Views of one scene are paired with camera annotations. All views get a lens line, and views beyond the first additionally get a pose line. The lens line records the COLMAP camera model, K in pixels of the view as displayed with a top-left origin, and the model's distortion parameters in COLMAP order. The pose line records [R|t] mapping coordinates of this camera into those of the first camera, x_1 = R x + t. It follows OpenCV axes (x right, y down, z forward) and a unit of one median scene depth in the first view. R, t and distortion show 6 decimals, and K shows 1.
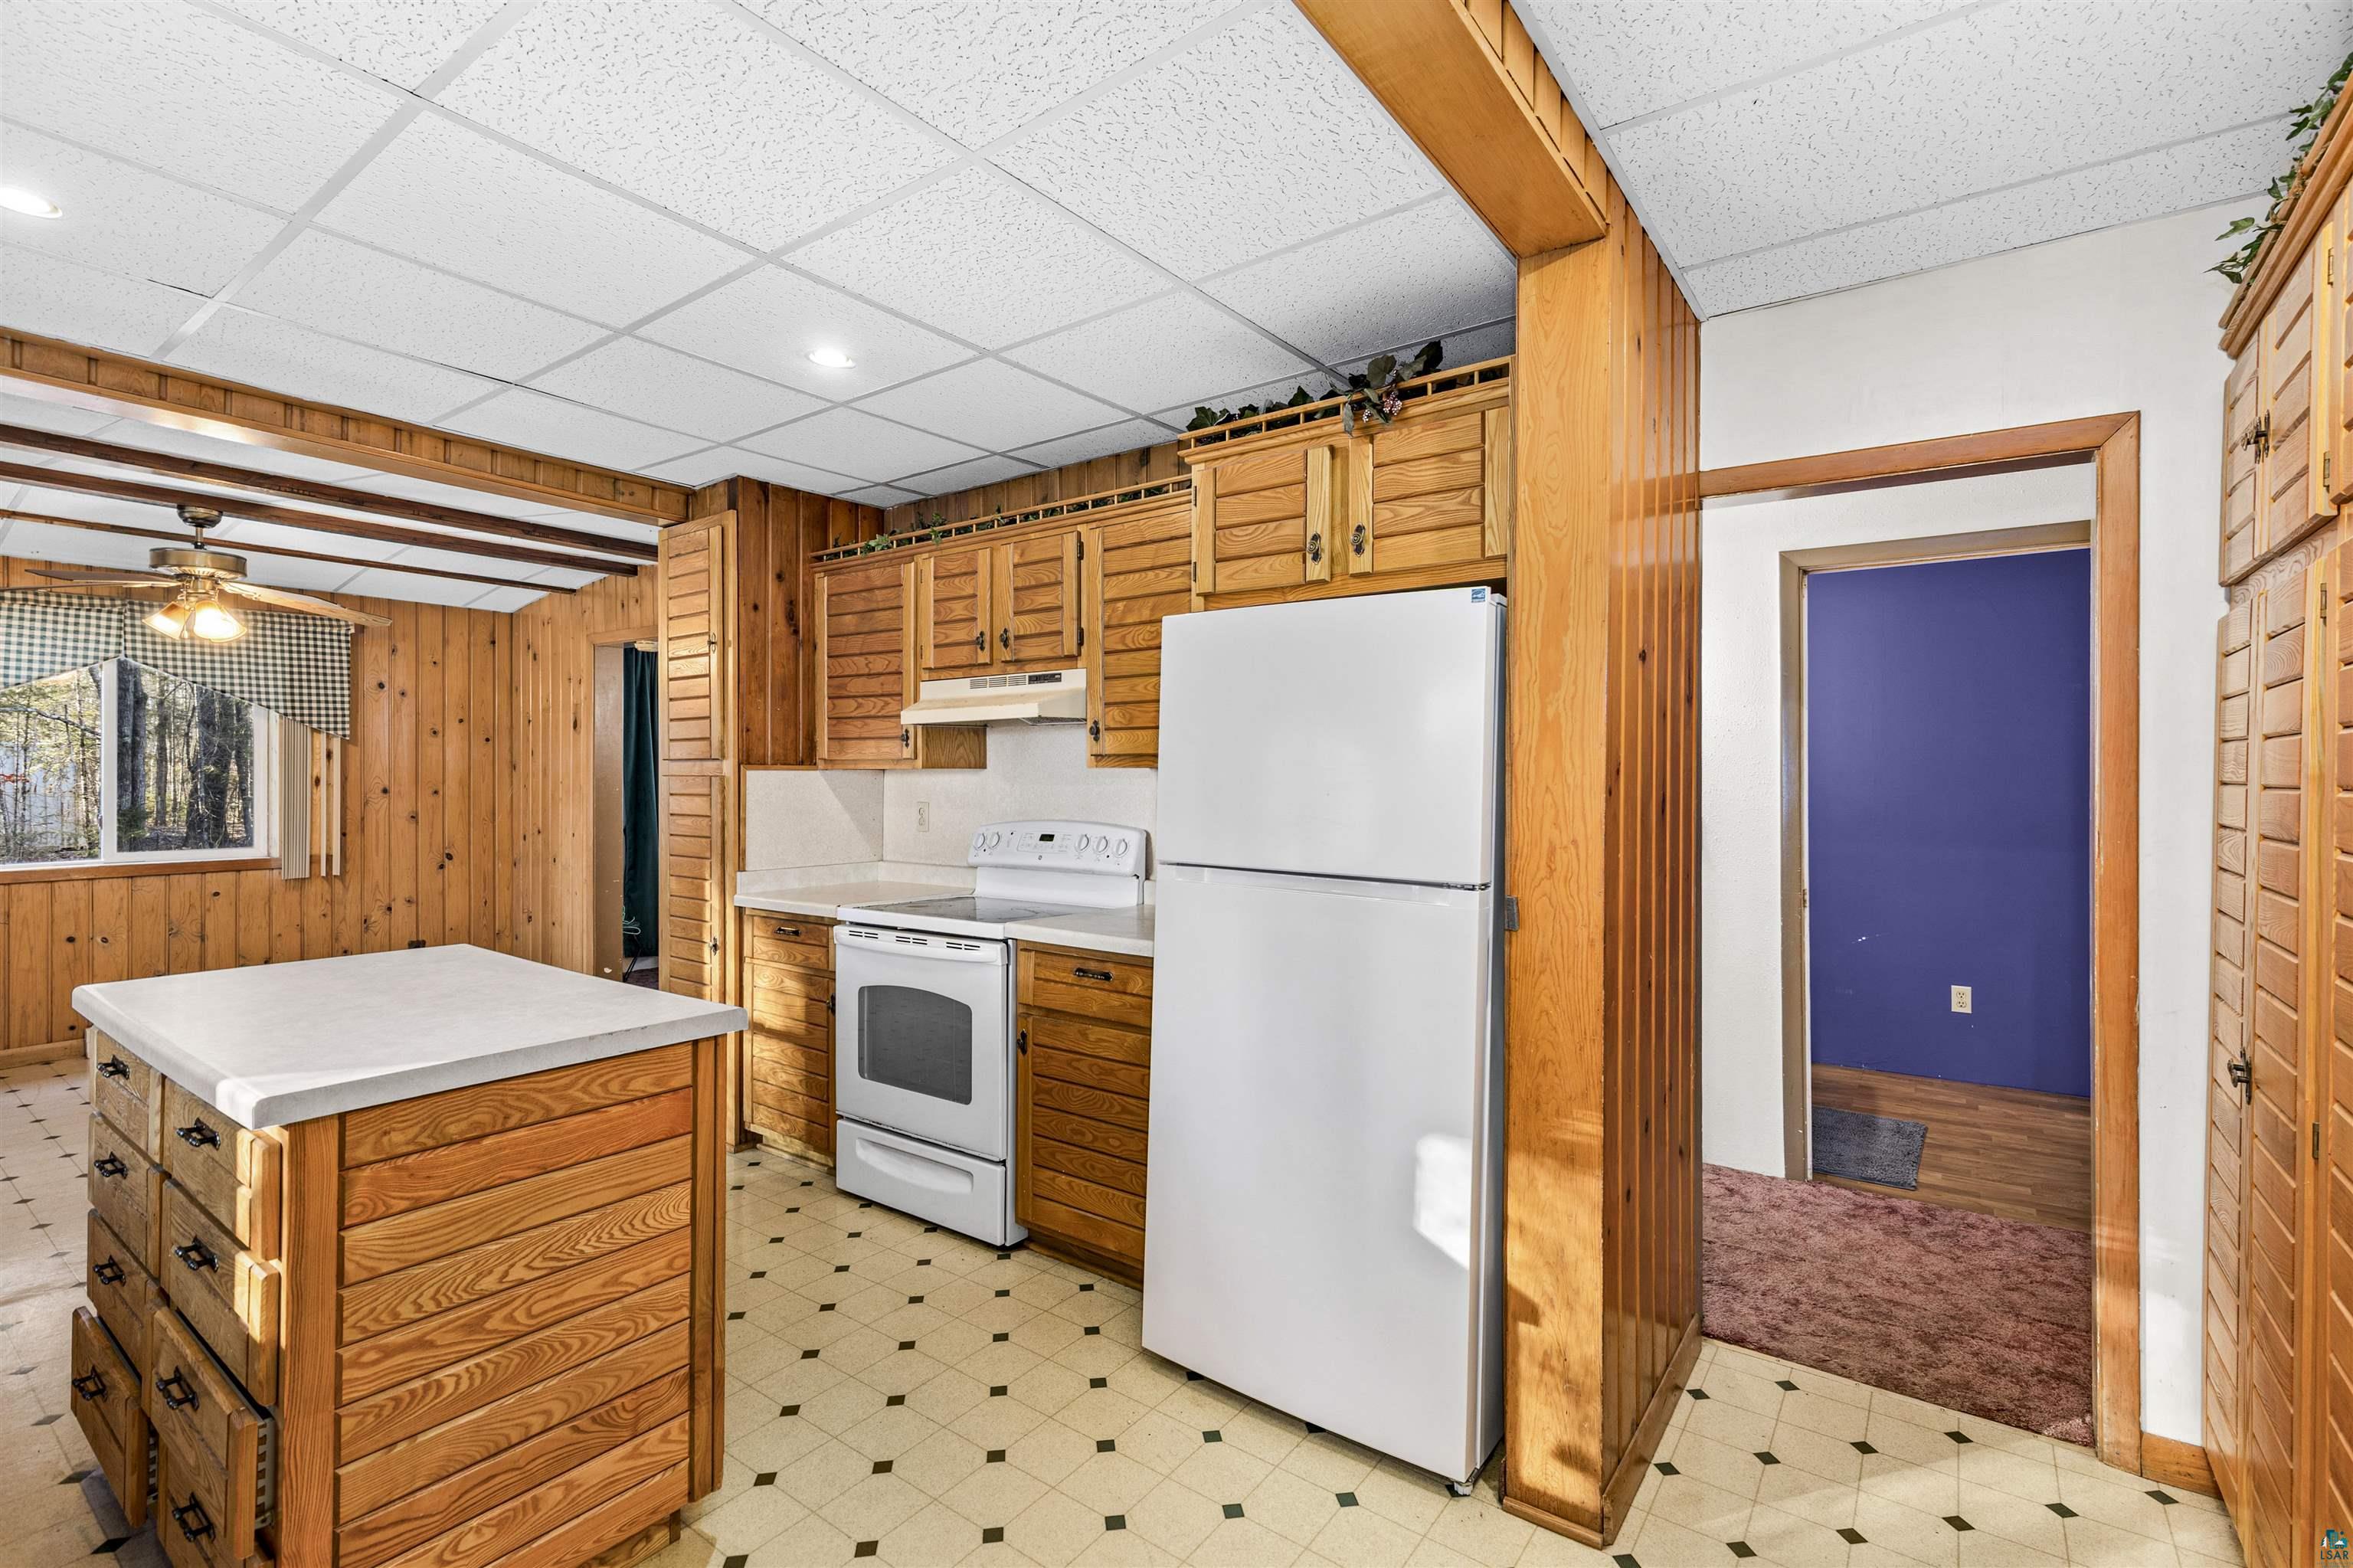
lens RADIAL K [[1066.4, 0, 1141.7], [0, 1066.4, 769.9], [0, 0, 1]] dist [0.006821, 0.000767]
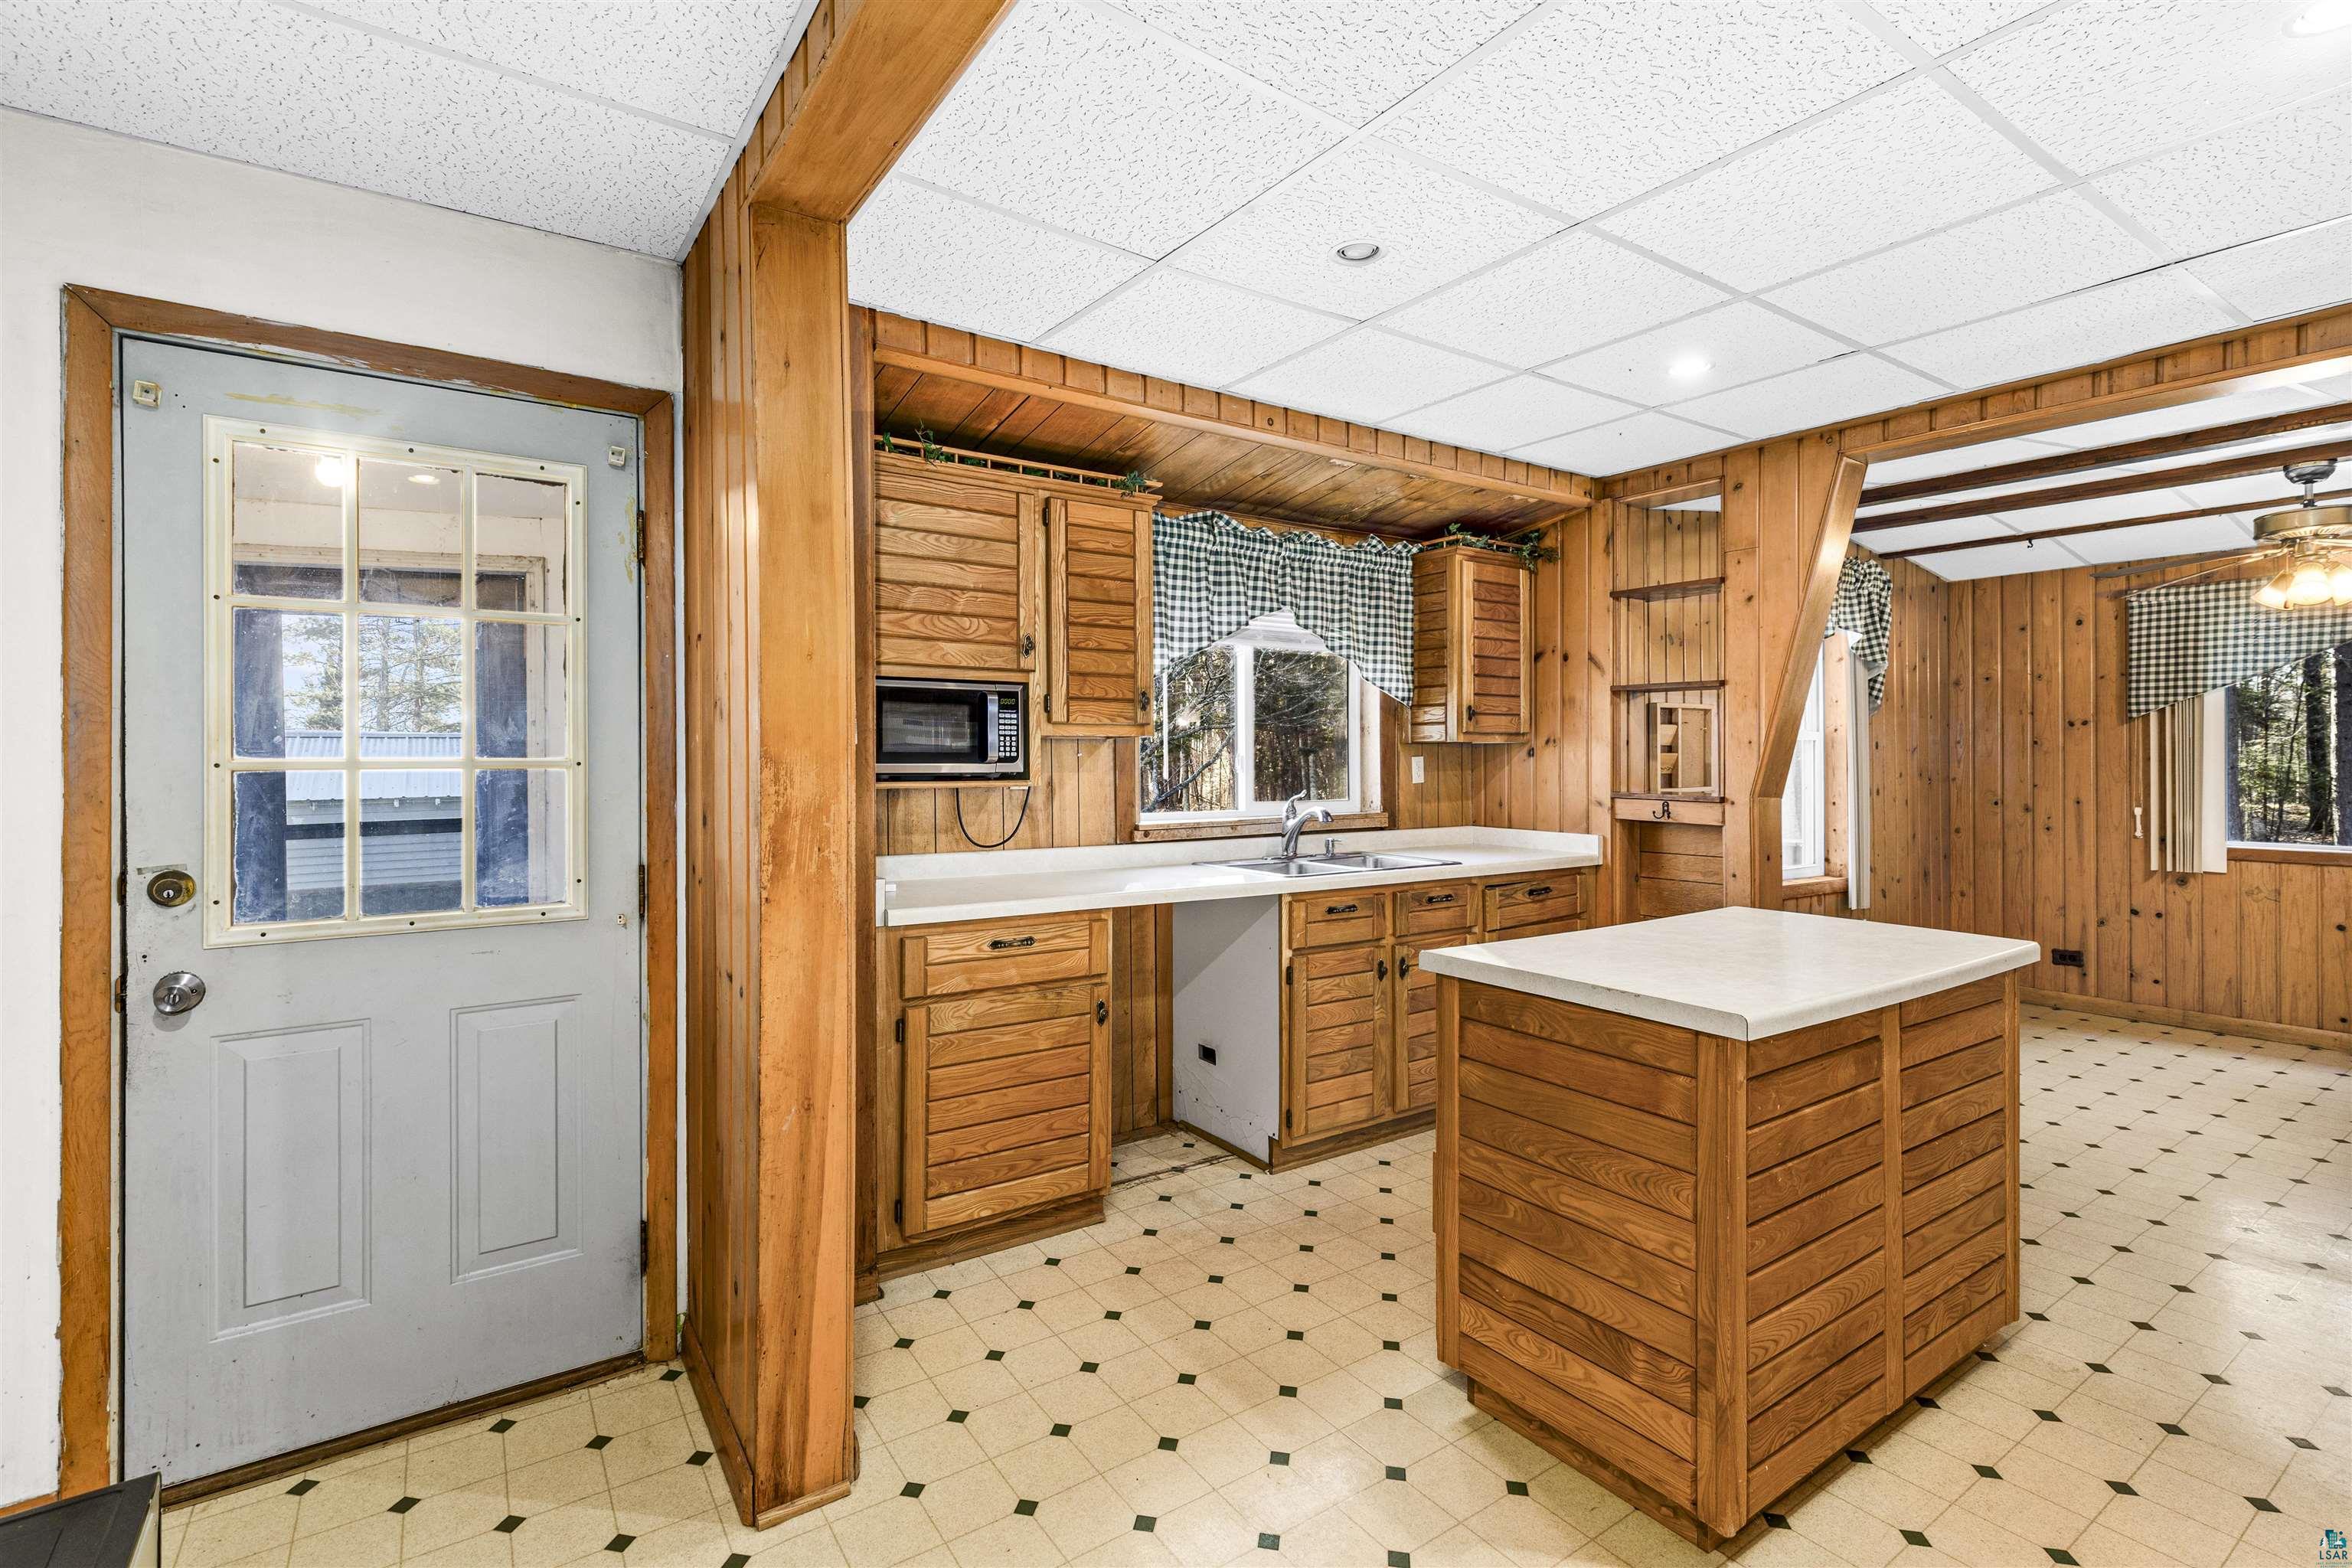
lens RADIAL K [[1065.9, 0, 1182.3], [0, 1065.9, 758.8], [0, 0, 1]] dist [0.006821, 0.000767]
pose [[-0.298262, 0.000306, -0.954484, 0.337962], [0.003712, 0.999993, -0.000840, 0.005540], [0.954477, -0.003794, -0.298261, 0.449189]]
